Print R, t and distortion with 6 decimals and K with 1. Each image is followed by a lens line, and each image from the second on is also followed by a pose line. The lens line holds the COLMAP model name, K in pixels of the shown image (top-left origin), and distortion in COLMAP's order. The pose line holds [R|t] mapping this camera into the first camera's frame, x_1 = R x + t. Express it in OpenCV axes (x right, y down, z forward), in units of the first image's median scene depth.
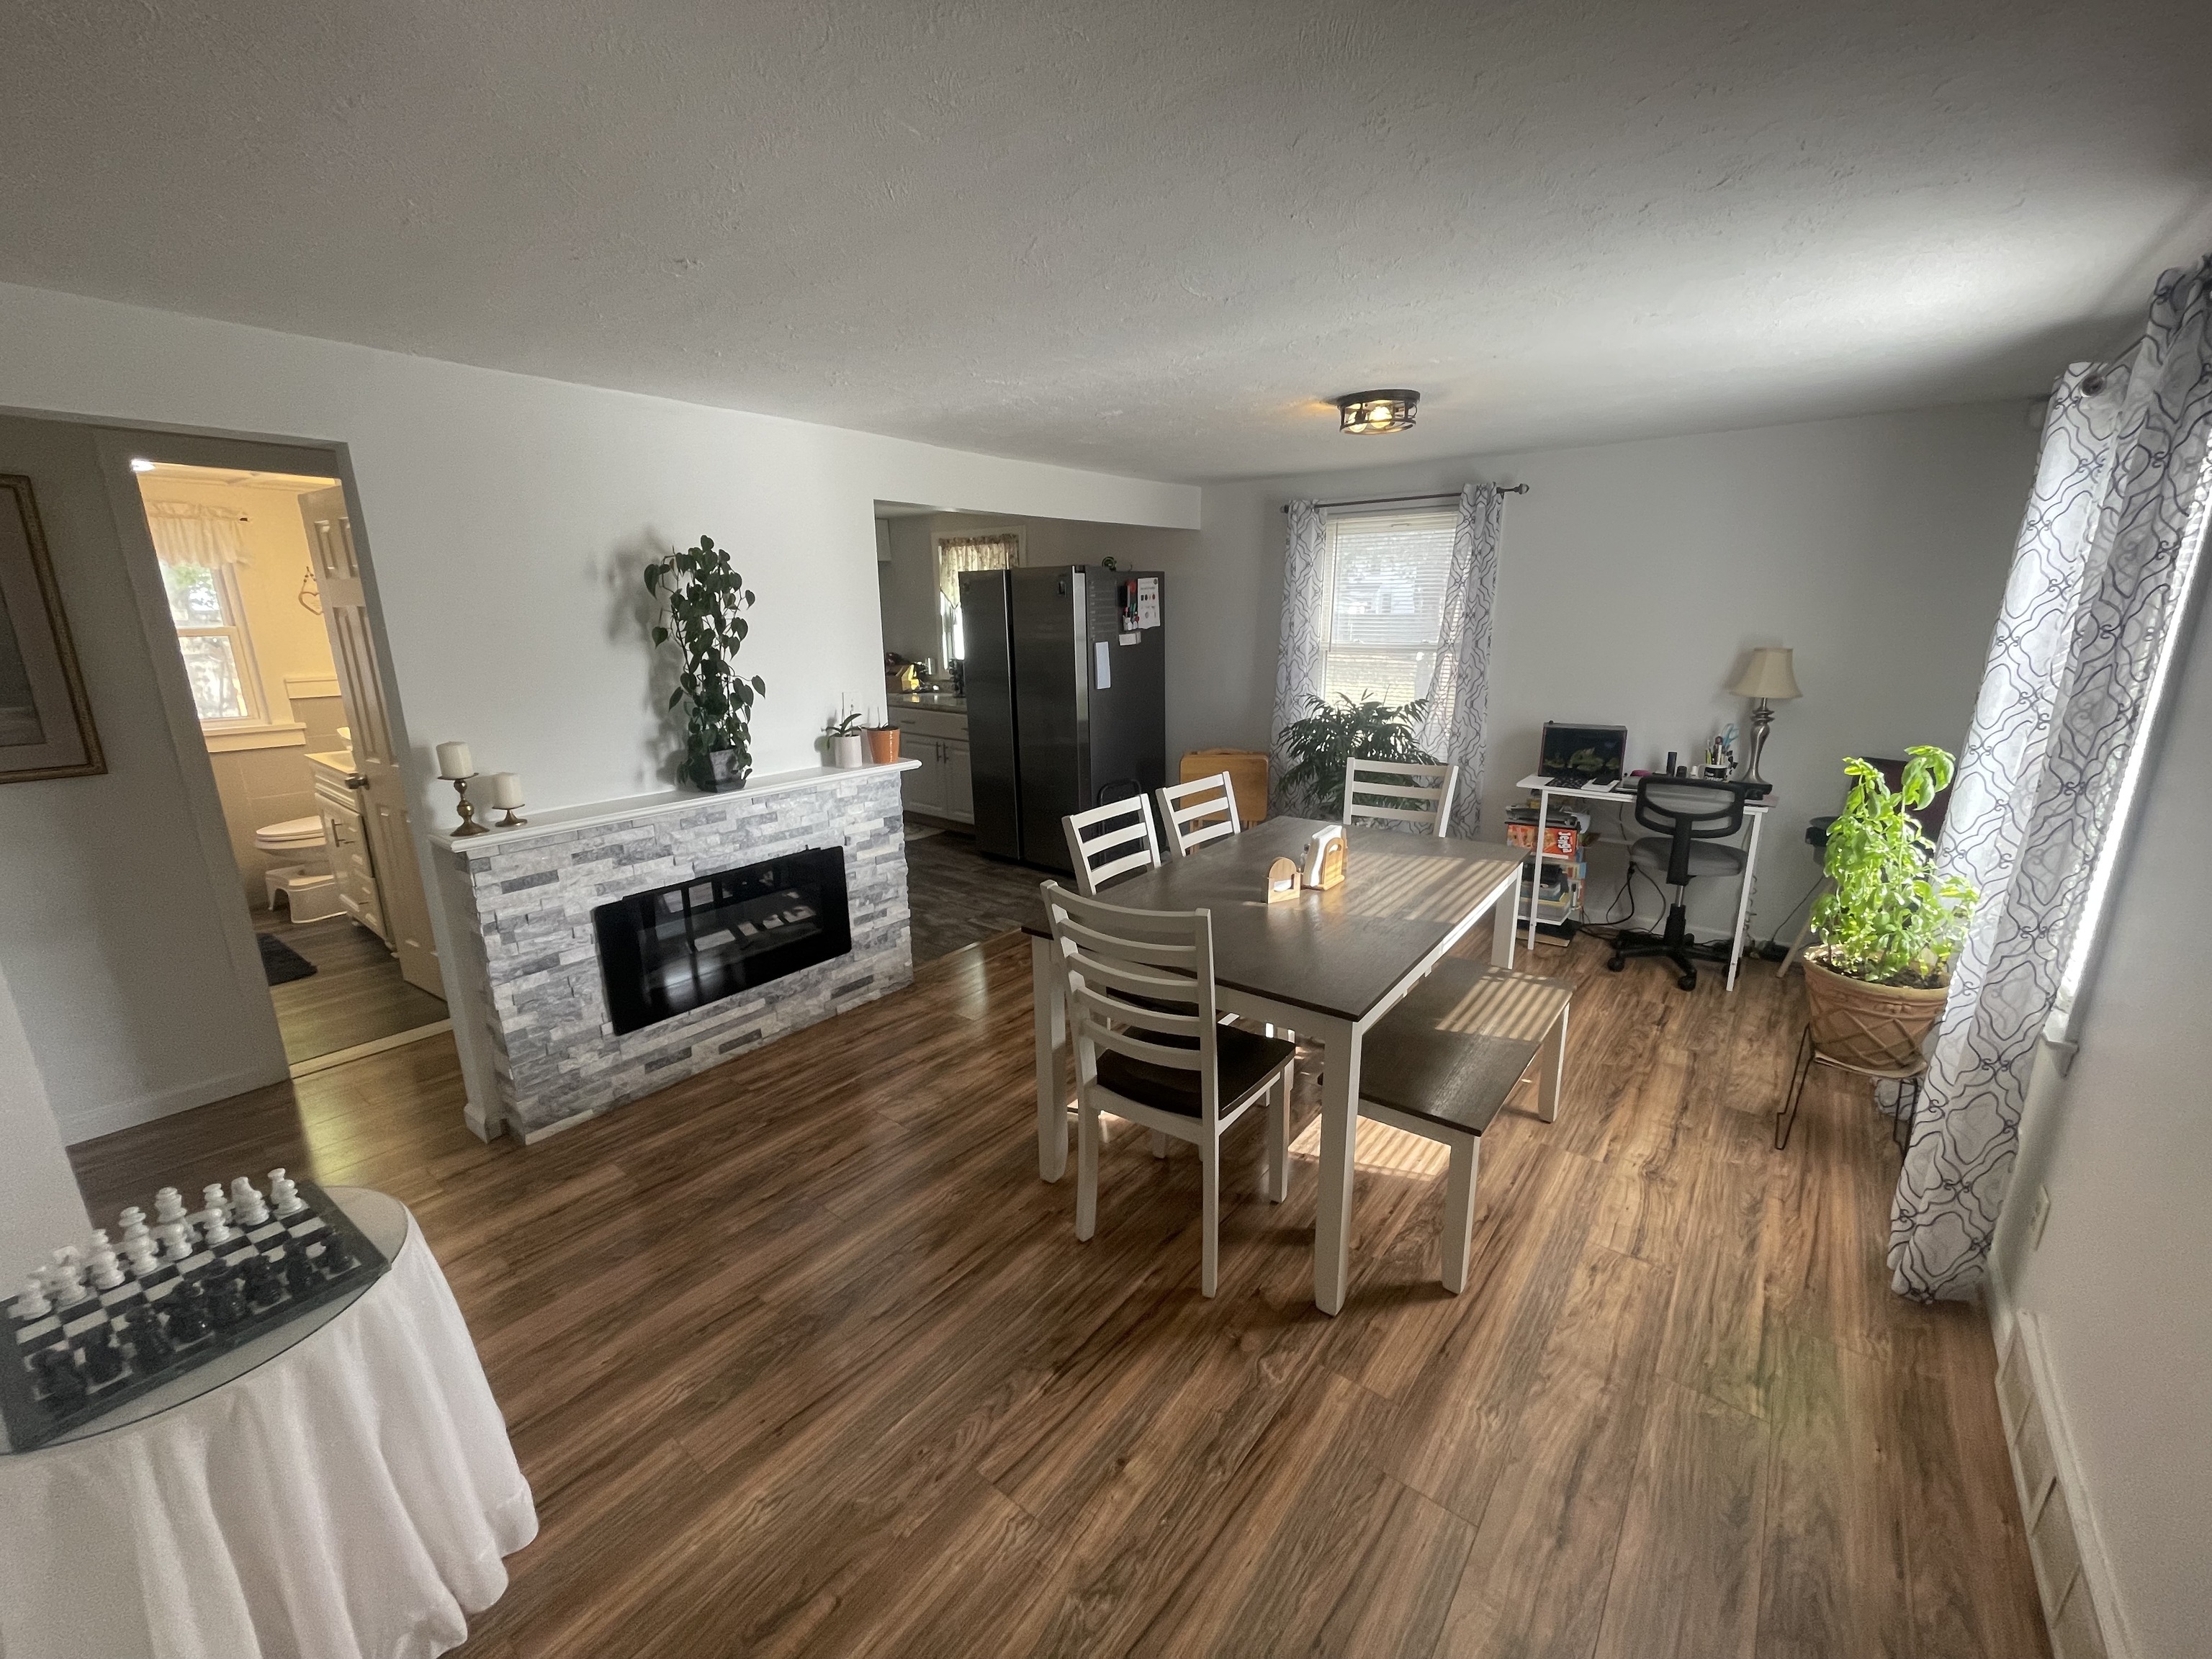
lens RADIAL K [[889.0, 0, 1112.6], [0, 889.0, 831.8], [0, 0, 1]] dist [0.000778, -0.000724]
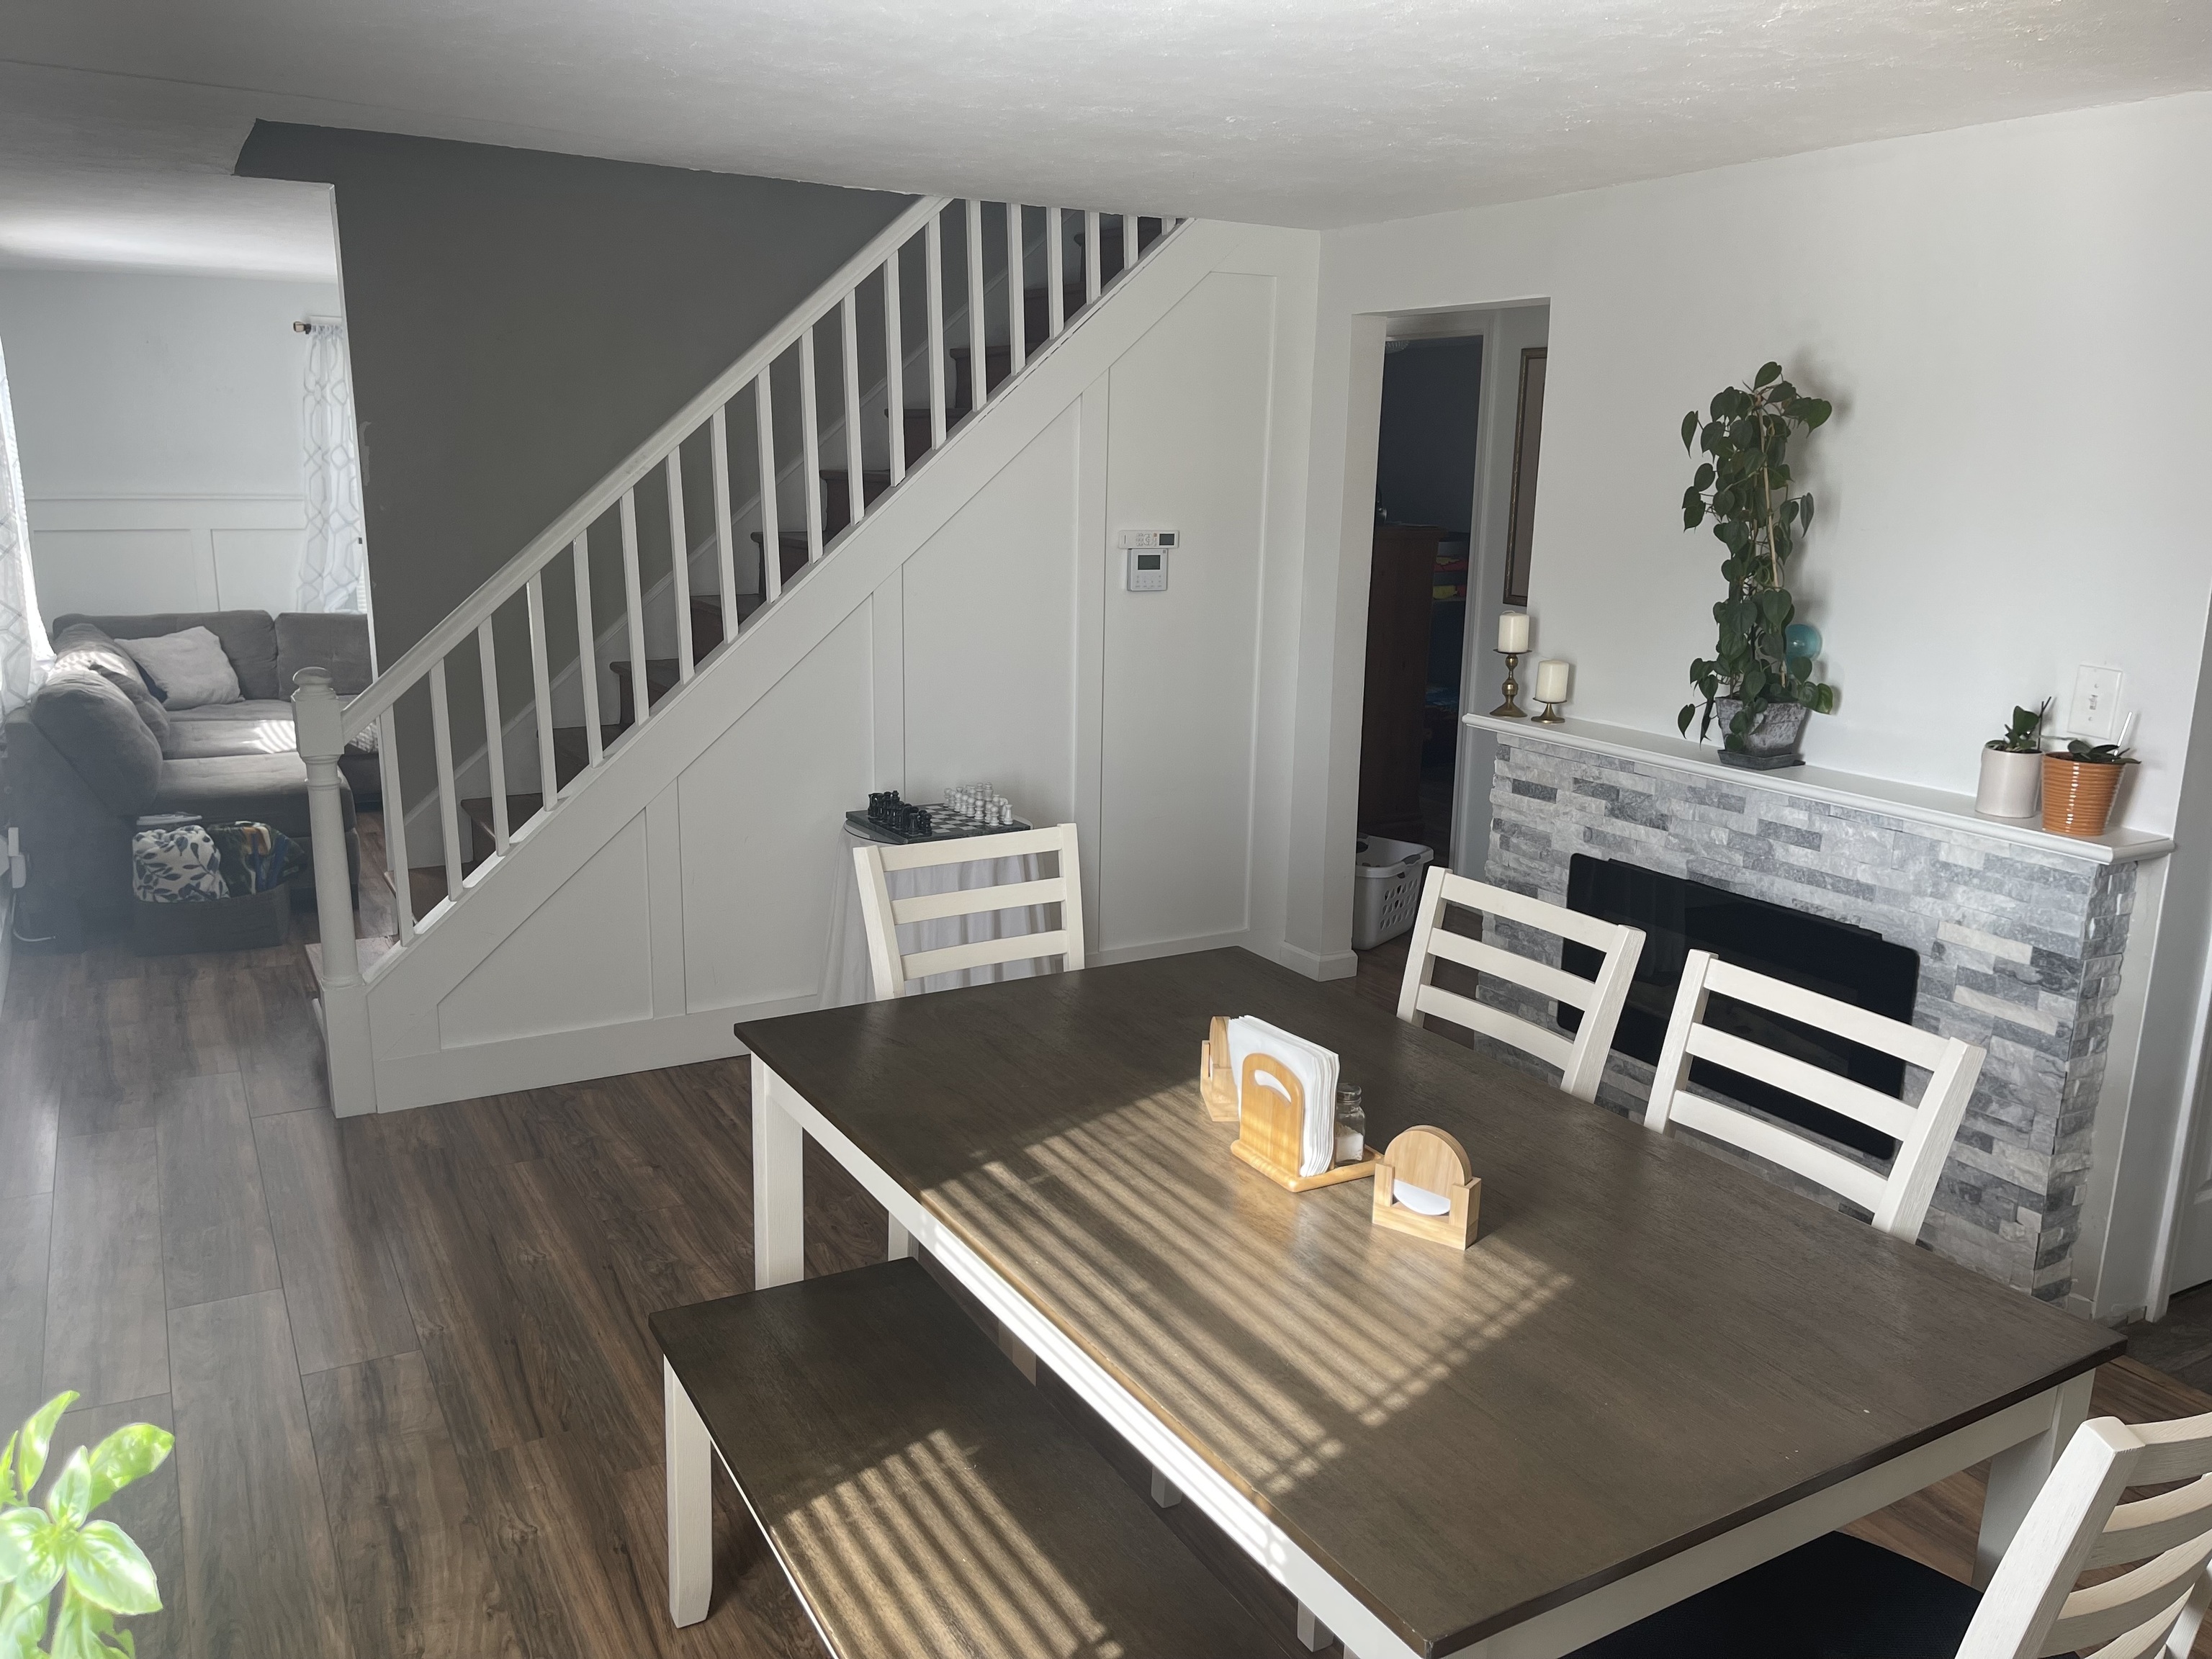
lens RADIAL K [[1665.8, 0, 1108.2], [0, 1665.8, 833.5], [0, 0, 1]] dist [0.062600, -0.095035]
pose [[-0.381063, 0.206222, -0.901257, 0.782766], [-0.245378, 0.917289, 0.313640, -0.254482], [0.891393, 0.340665, -0.298942, 0.936239]]
